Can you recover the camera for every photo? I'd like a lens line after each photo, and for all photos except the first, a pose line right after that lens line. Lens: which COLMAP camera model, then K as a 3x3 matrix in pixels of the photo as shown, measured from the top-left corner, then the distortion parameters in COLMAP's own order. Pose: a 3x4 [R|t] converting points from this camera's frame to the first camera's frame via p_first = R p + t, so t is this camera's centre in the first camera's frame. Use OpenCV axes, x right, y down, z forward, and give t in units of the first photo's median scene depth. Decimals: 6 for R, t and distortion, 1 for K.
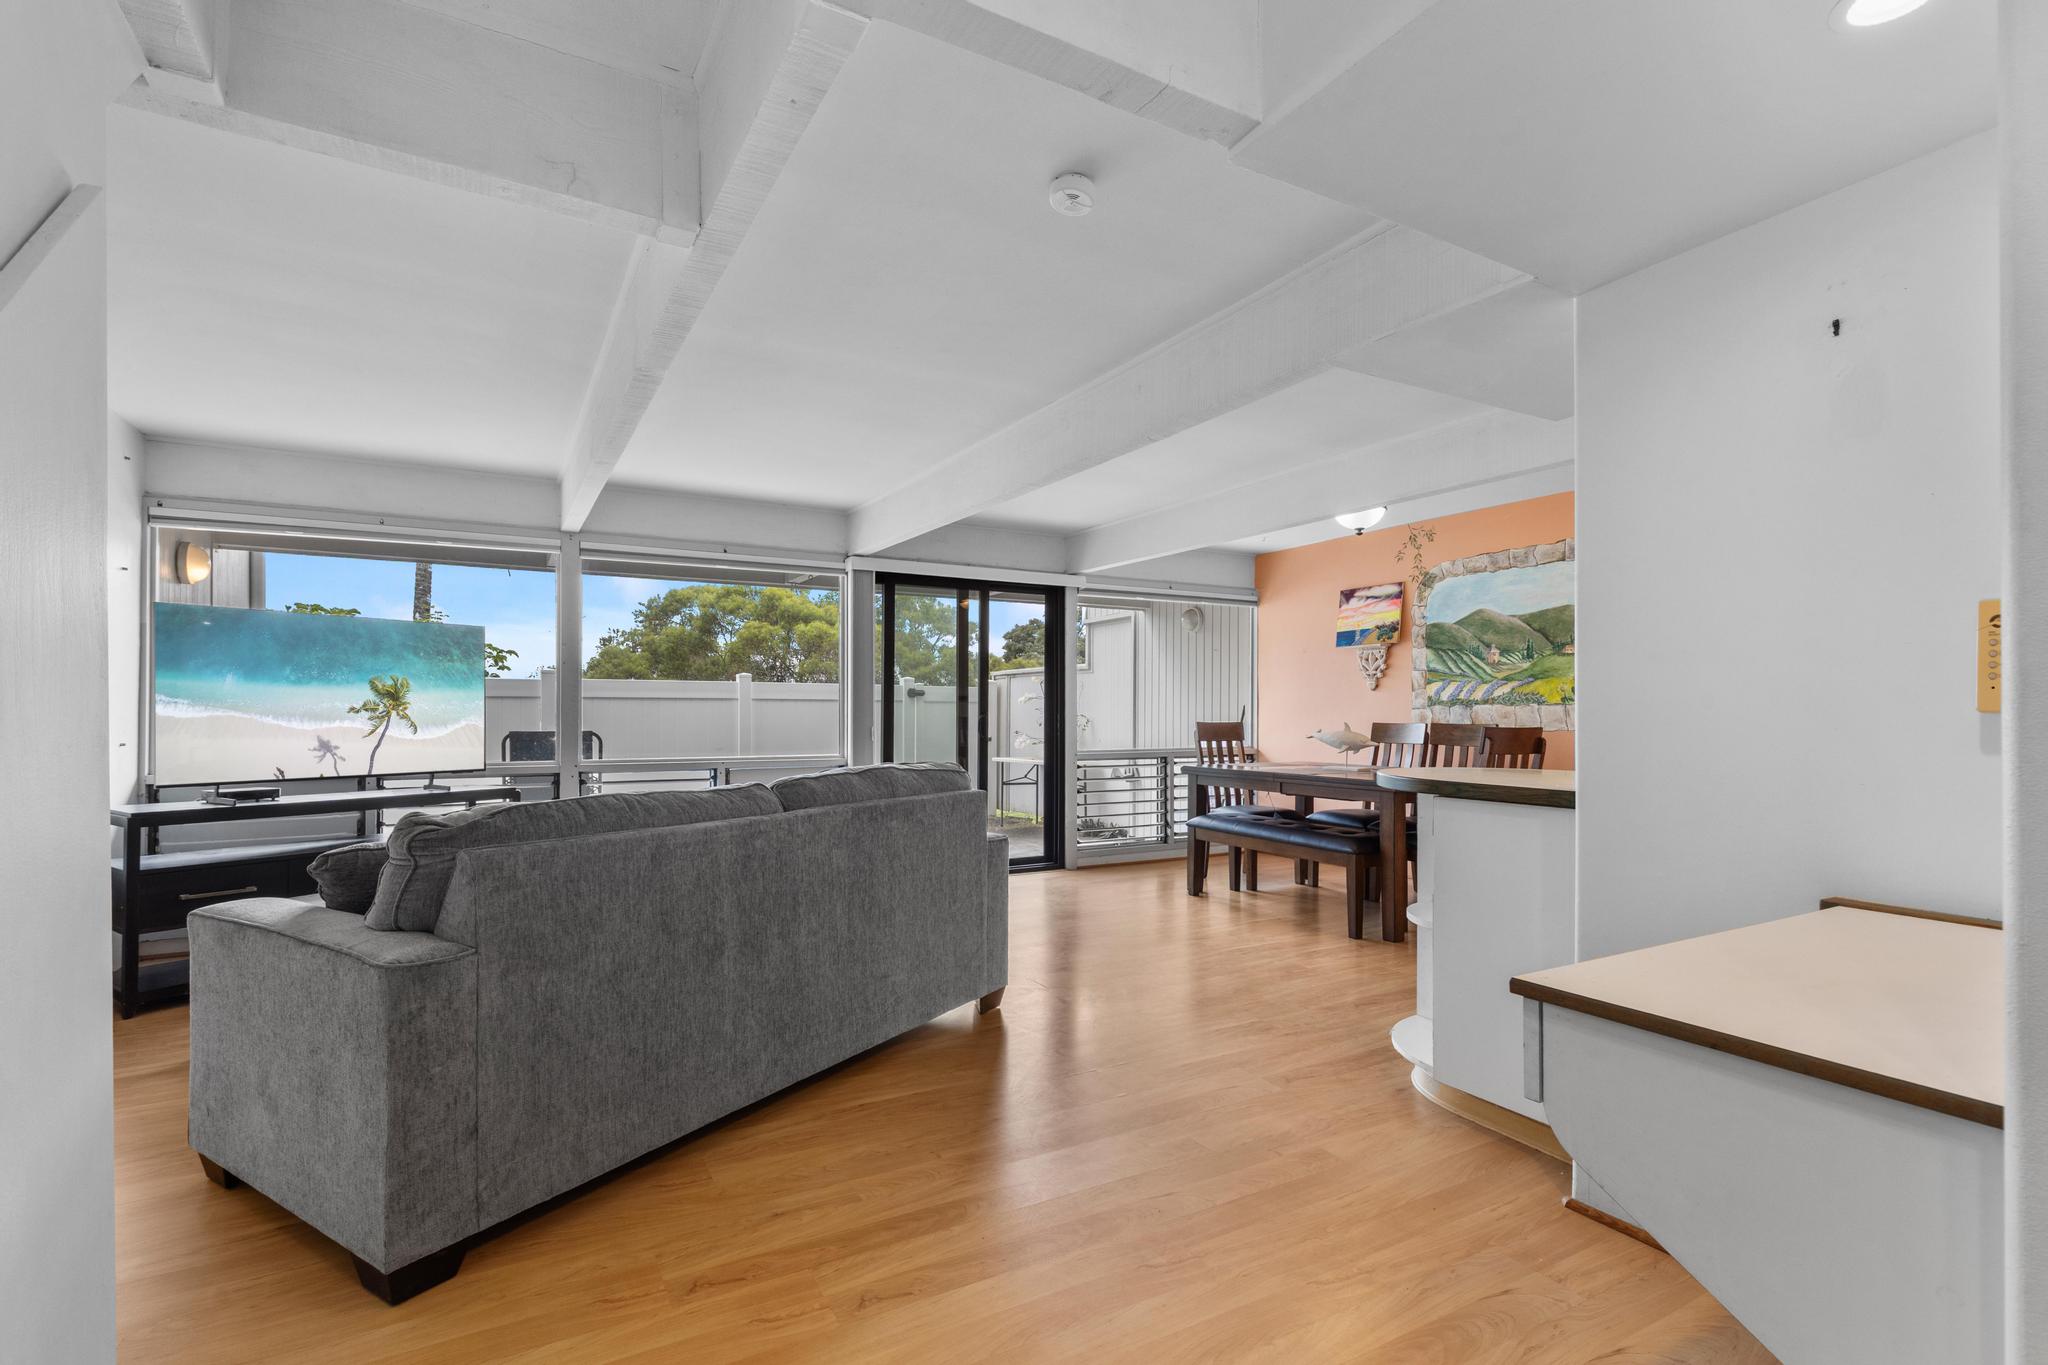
lens RADIAL K [[918.2, 0, 1010.2], [0, 918.2, 691.1], [0, 0, 1]] dist [0.001756, -0.000899]
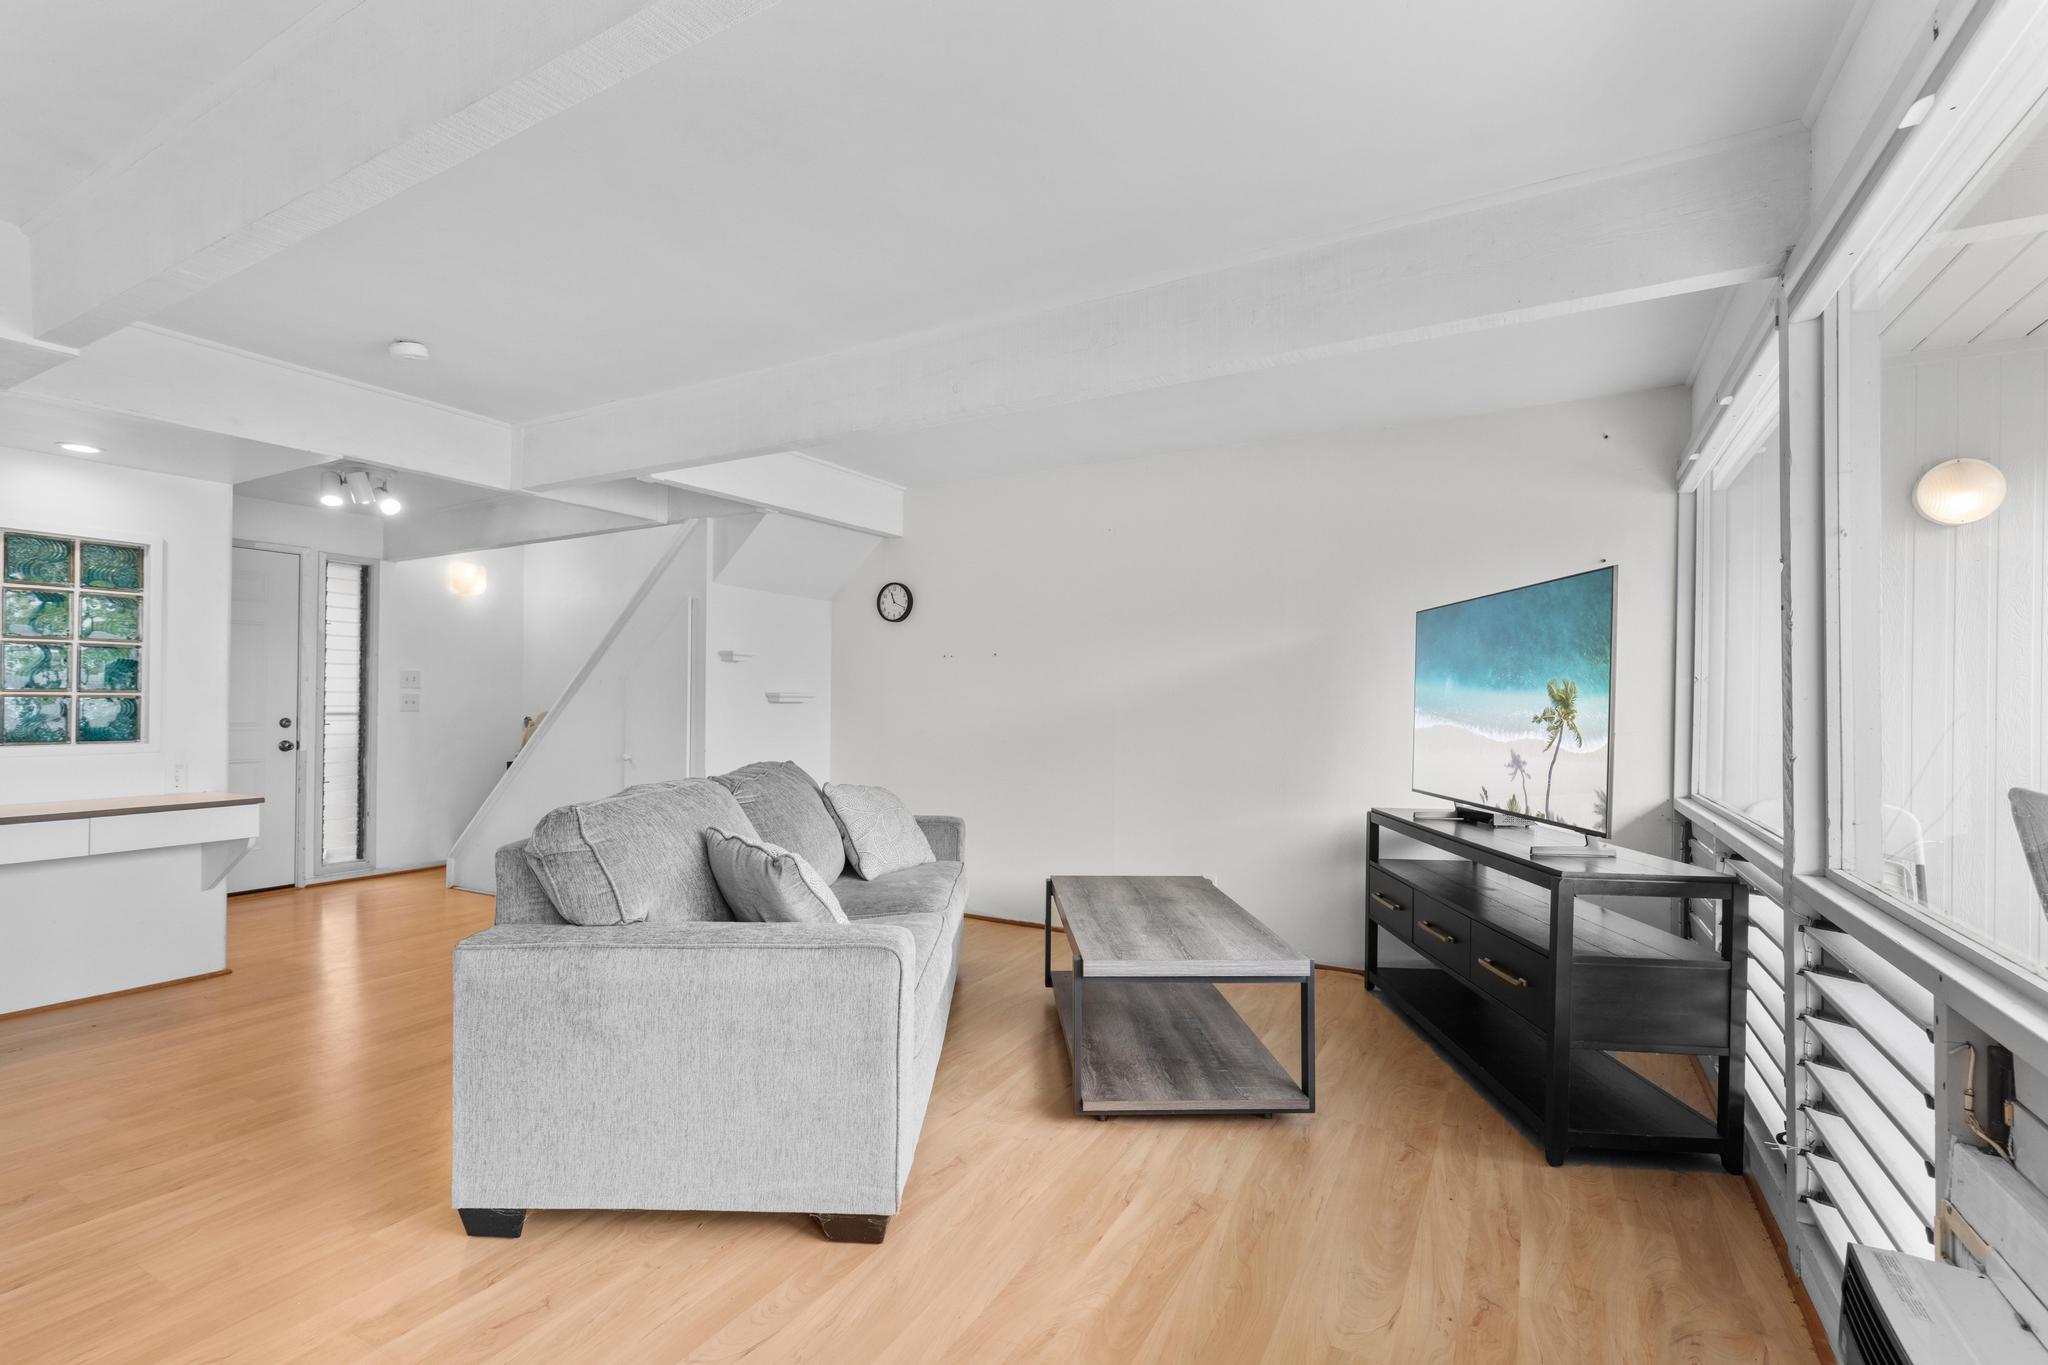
lens RADIAL K [[918.2, 0, 1010.2], [0, 918.2, 691.1], [0, 0, 1]] dist [0.001756, -0.000899]
pose [[-0.858051, -0.014592, -0.513356, -0.003368], [0.002849, 0.999446, -0.033171, 0.013041], [0.513556, -0.029925, -0.857534, 1.183718]]
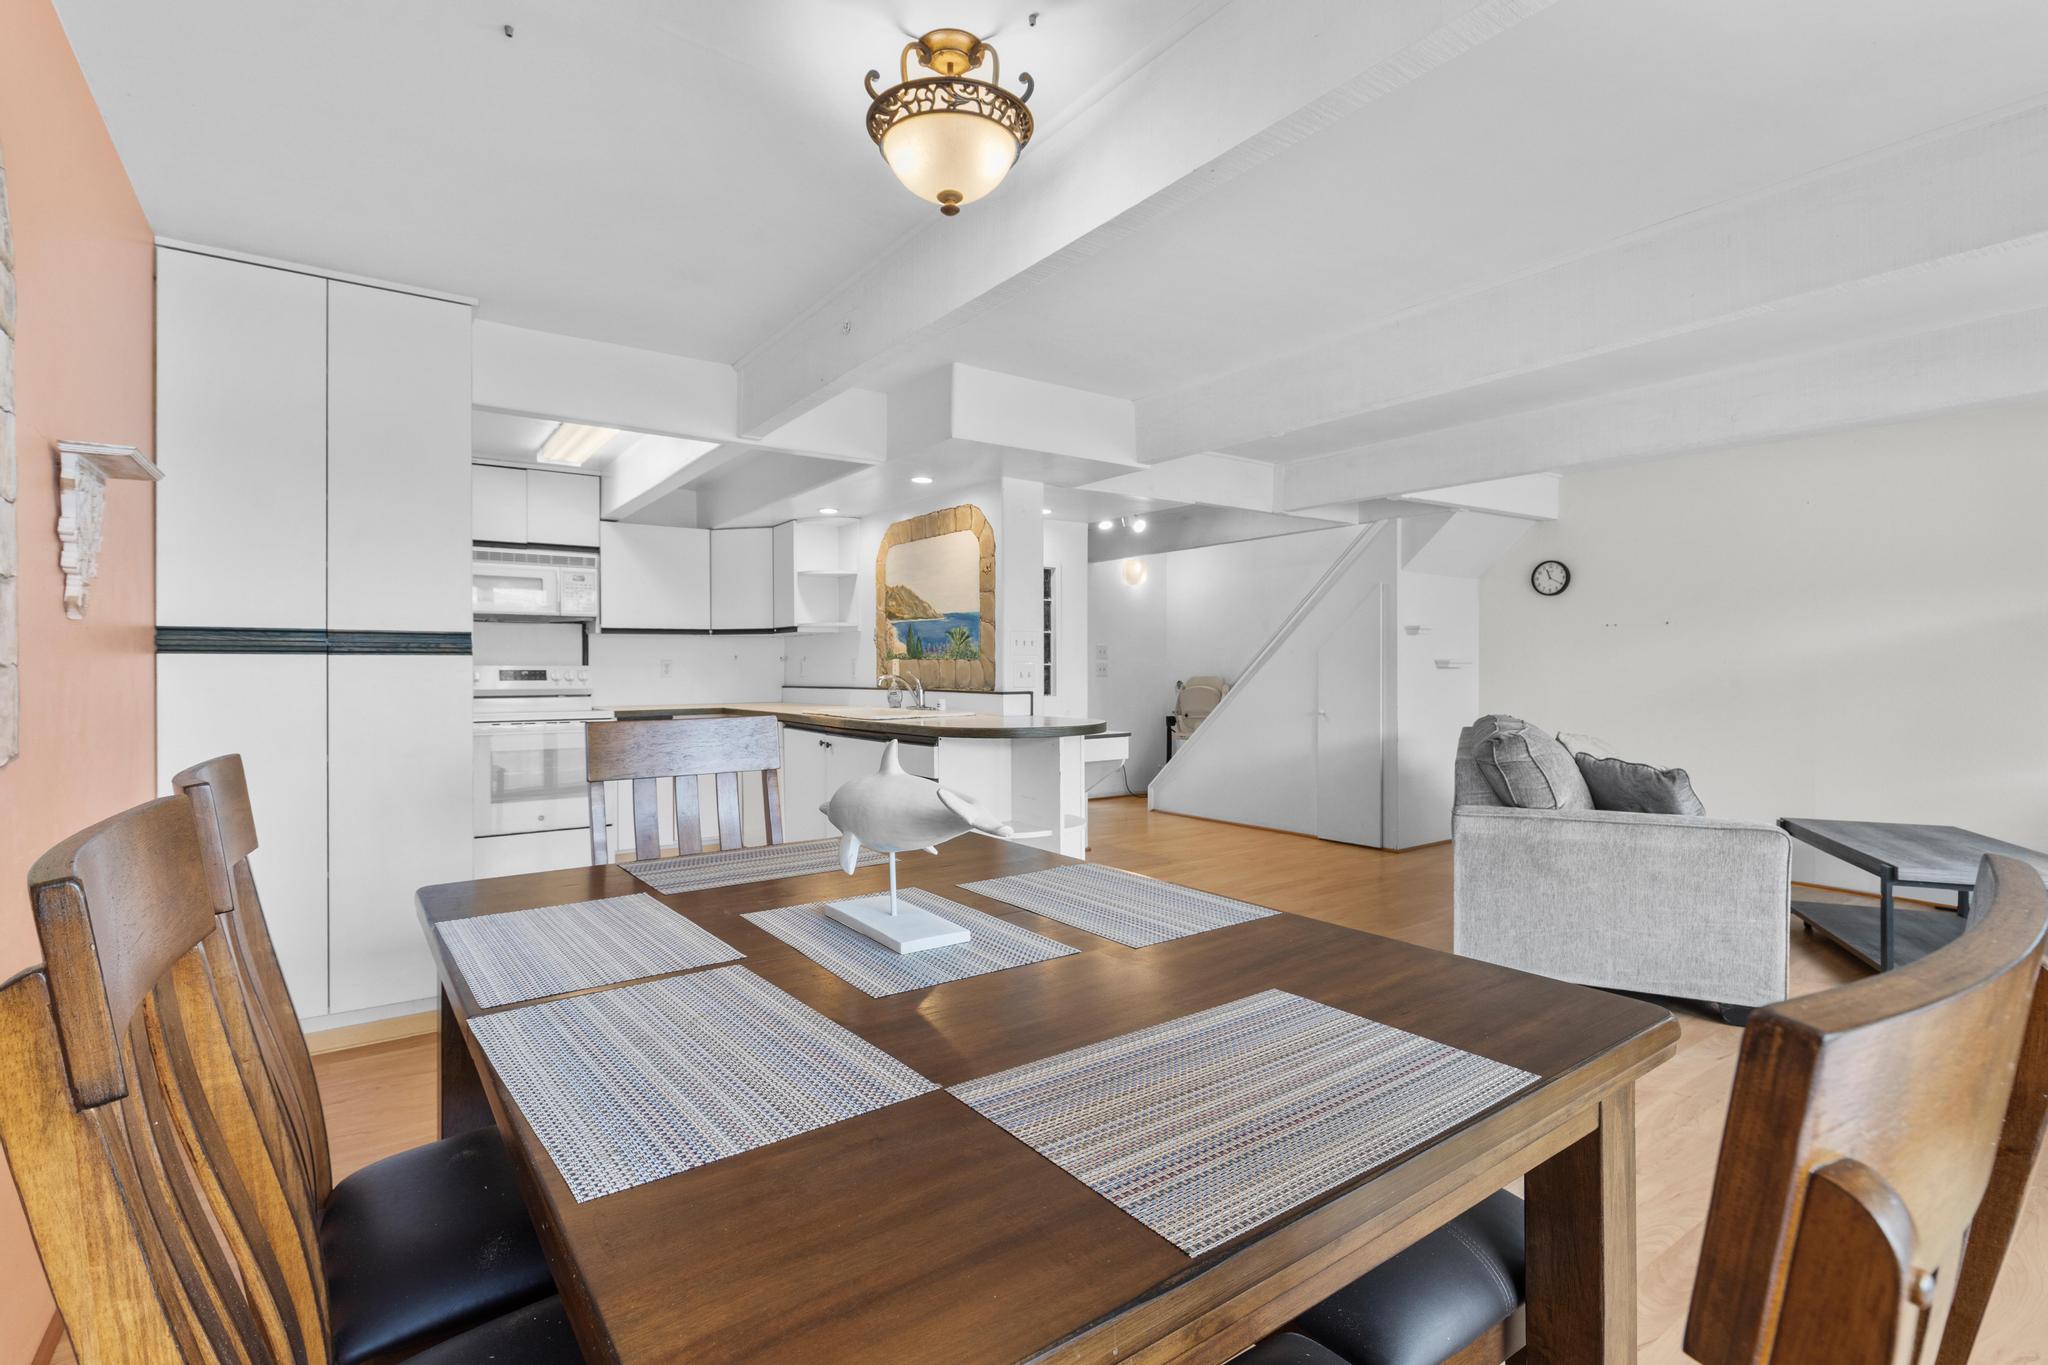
lens RADIAL K [[953.3, 0, 1025.1], [0, 953.3, 671.2], [0, 0, 1]] dist [0.001405, -0.000255]
pose [[-0.994904, -0.003352, -0.100769, 0.383585], [-0.001433, 0.999816, -0.019113, 0.020449], [0.100814, -0.018871, -0.994726, 1.375920]]
